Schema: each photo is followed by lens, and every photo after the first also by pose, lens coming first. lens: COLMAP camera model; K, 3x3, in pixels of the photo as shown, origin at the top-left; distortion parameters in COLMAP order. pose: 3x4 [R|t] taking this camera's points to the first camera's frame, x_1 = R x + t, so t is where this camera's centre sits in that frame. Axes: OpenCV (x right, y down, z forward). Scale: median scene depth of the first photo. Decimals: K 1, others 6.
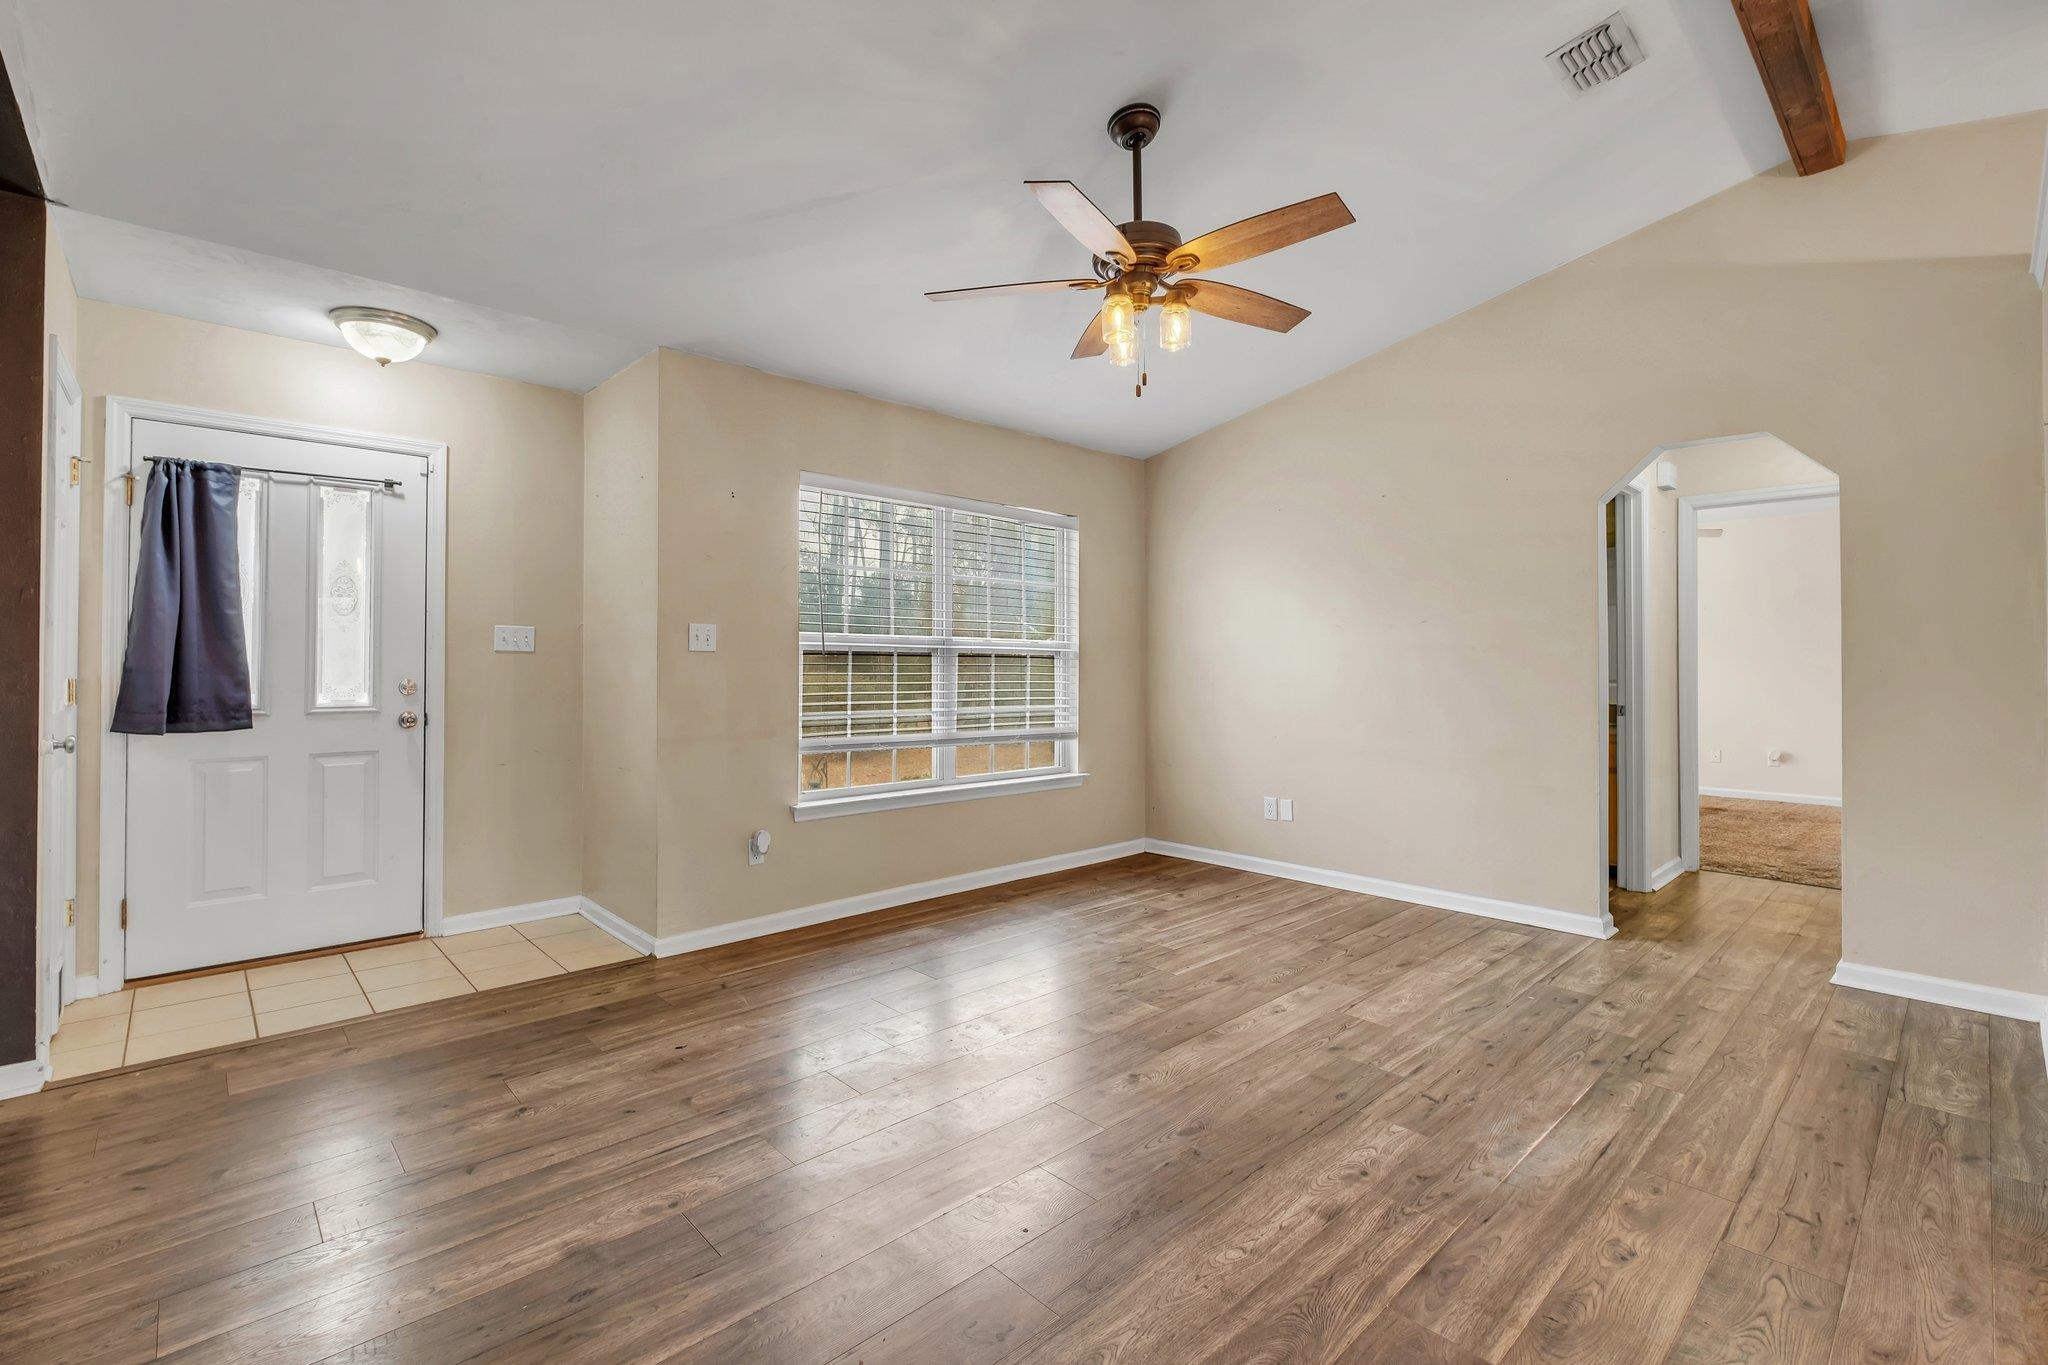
lens RADIAL K [[901.6, 0, 1028.3], [0, 901.6, 655.8], [0, 0, 1]] dist [-0.004062, -0.000185]
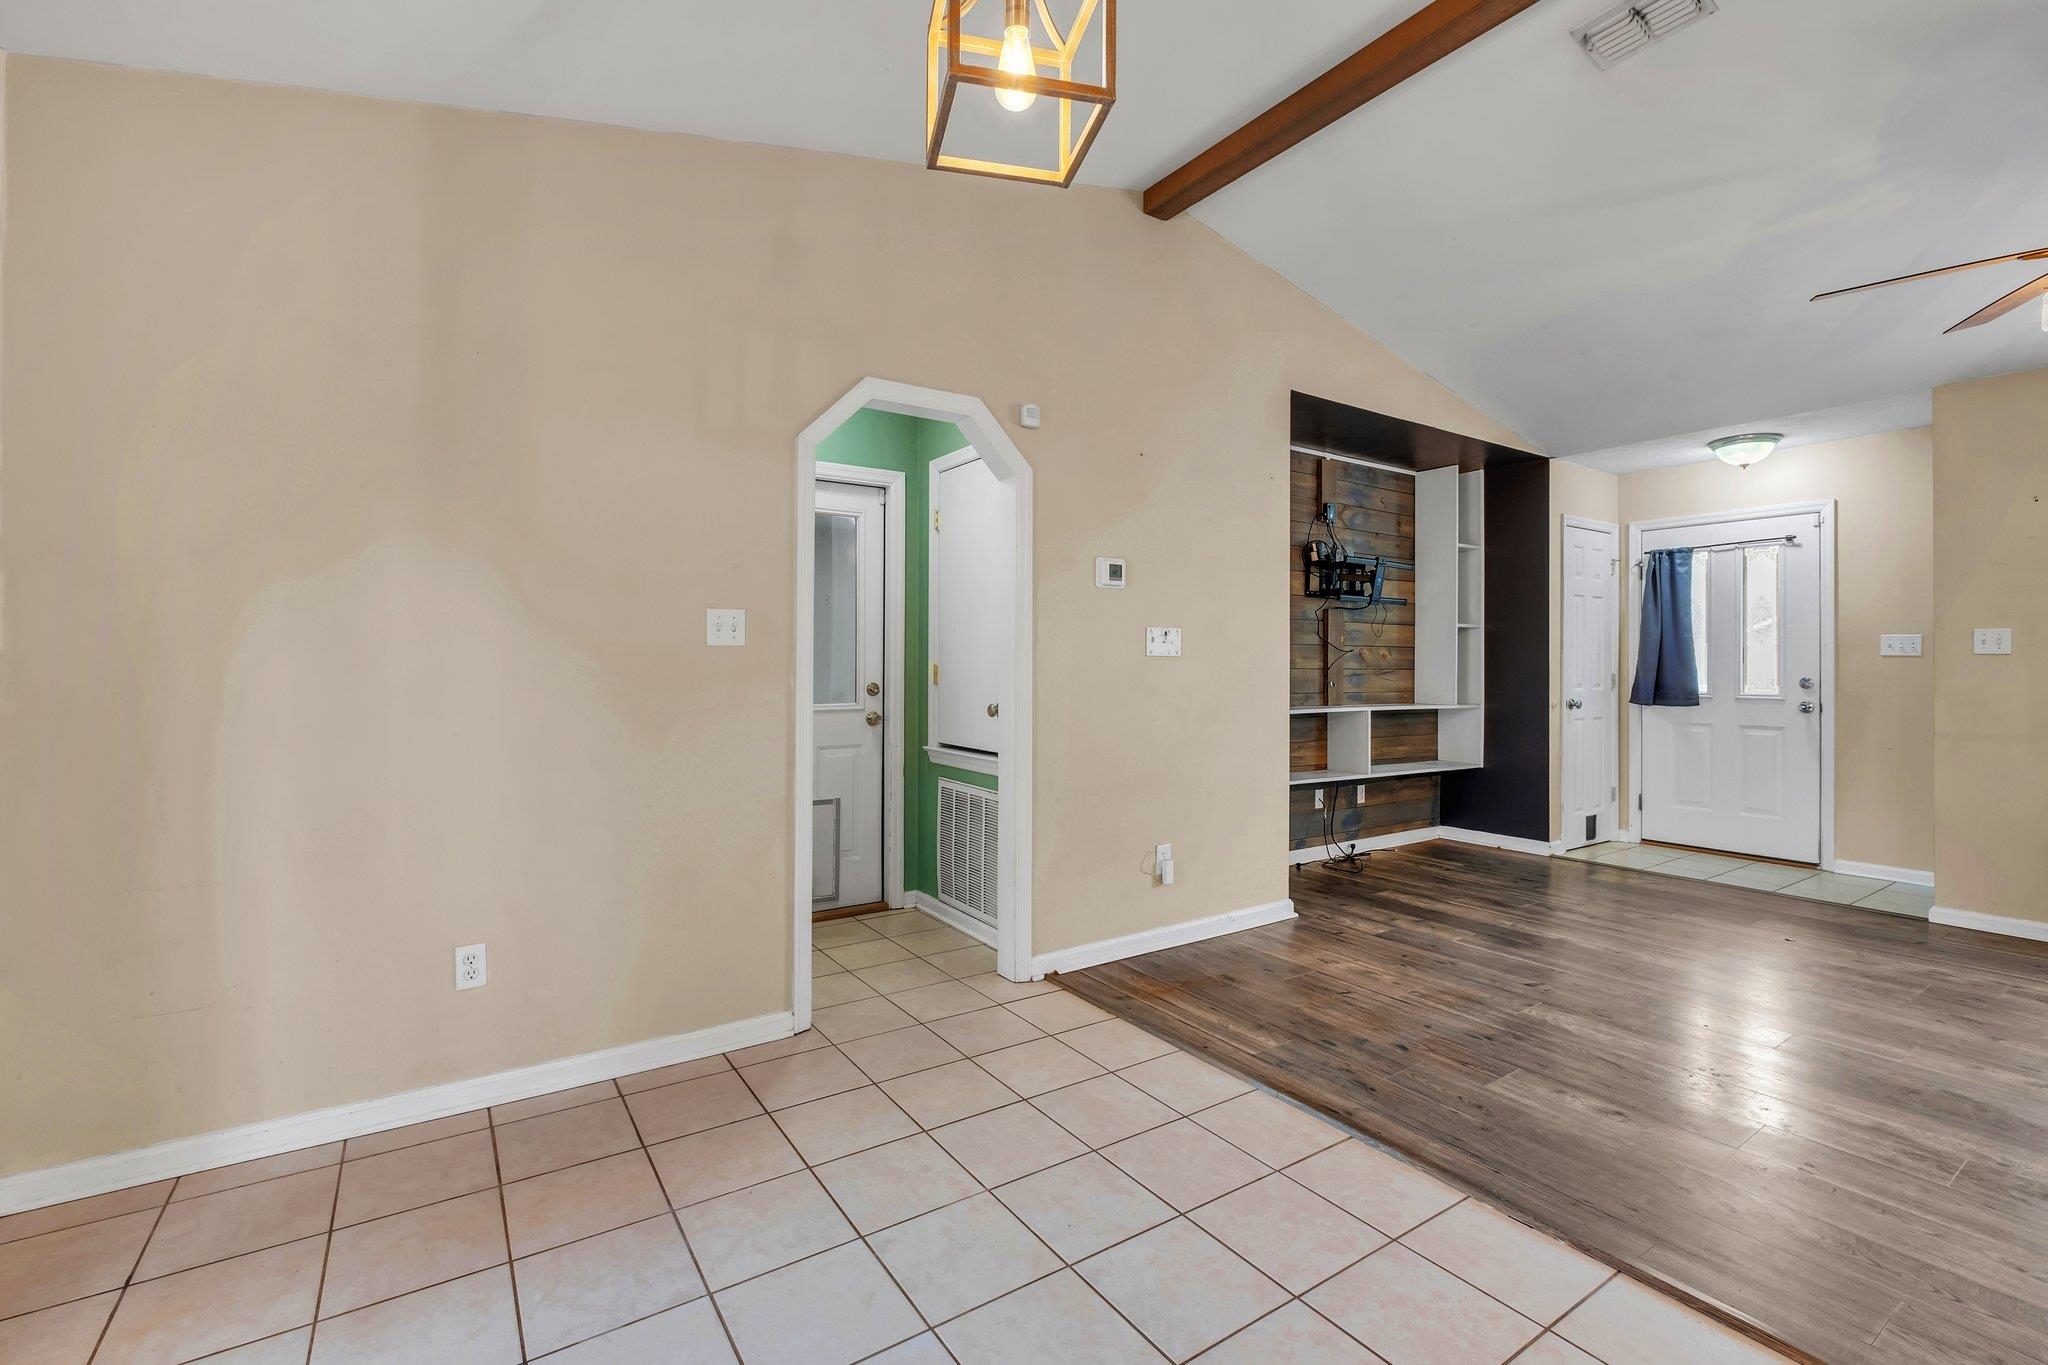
lens RADIAL K [[901.6, 0, 1018.5], [0, 901.6, 663.2], [0, 0, 1]] dist [-0.004062, -0.000185]
pose [[-0.160673, -0.002742, -0.987004, 0.996617], [0.007908, 0.999960, -0.004066, 0.000165], [0.986976, -0.008459, -0.160645, 0.040806]]
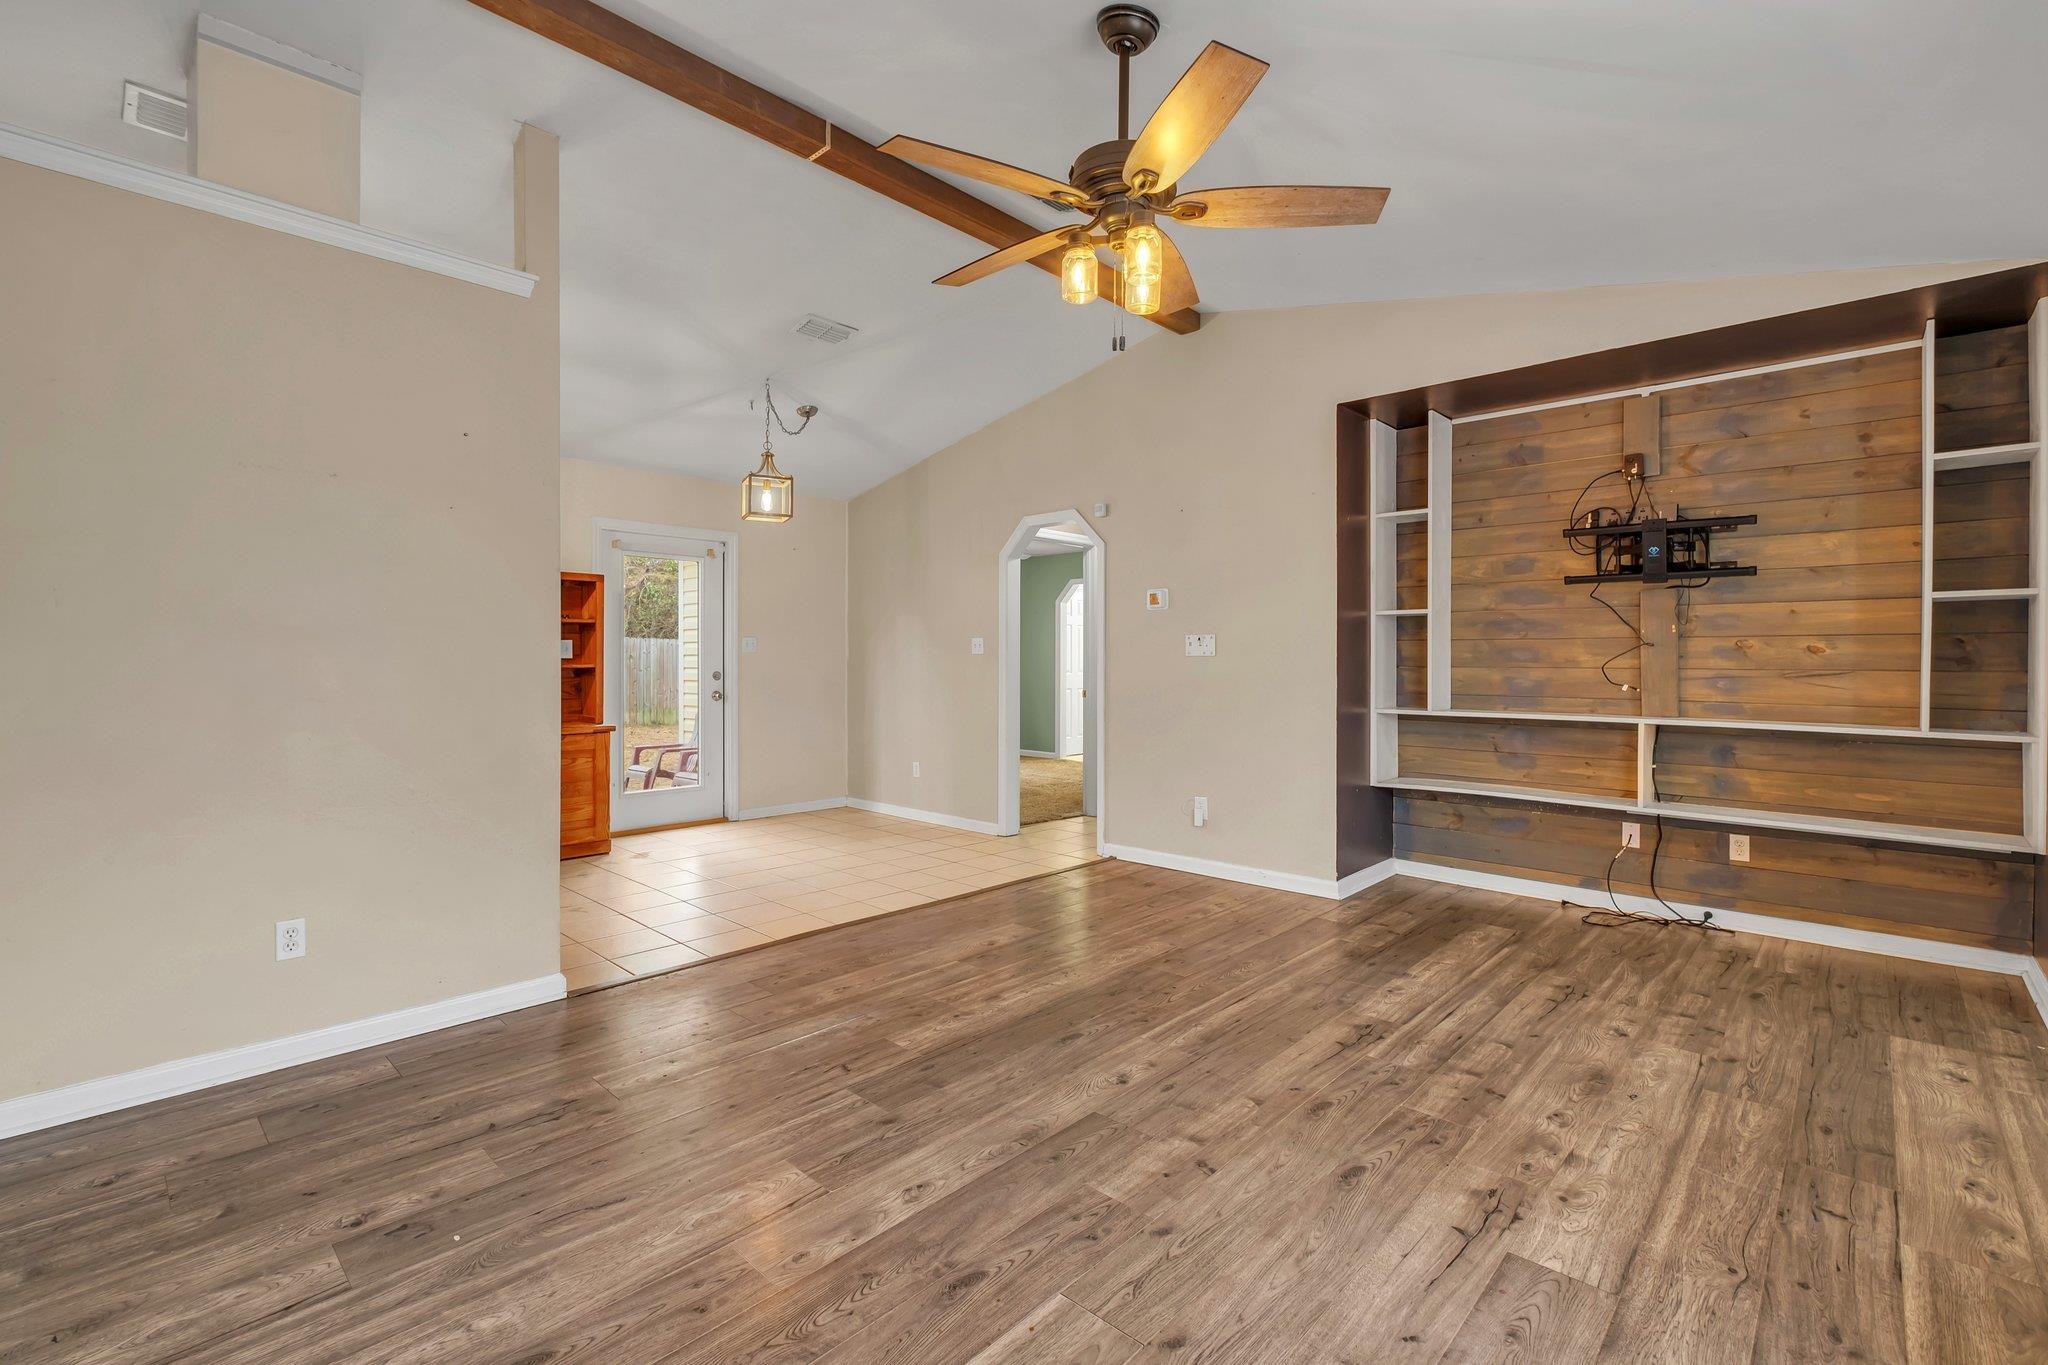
lens RADIAL K [[901.6, 0, 1007.1], [0, 901.6, 672.0], [0, 0, 1]] dist [-0.004062, -0.000185]
pose [[-0.999185, -0.001912, -0.040322, 0.224431], [-0.001978, 0.999997, 0.001584, 0.013244], [0.040318, 0.001662, -0.999185, 1.563195]]
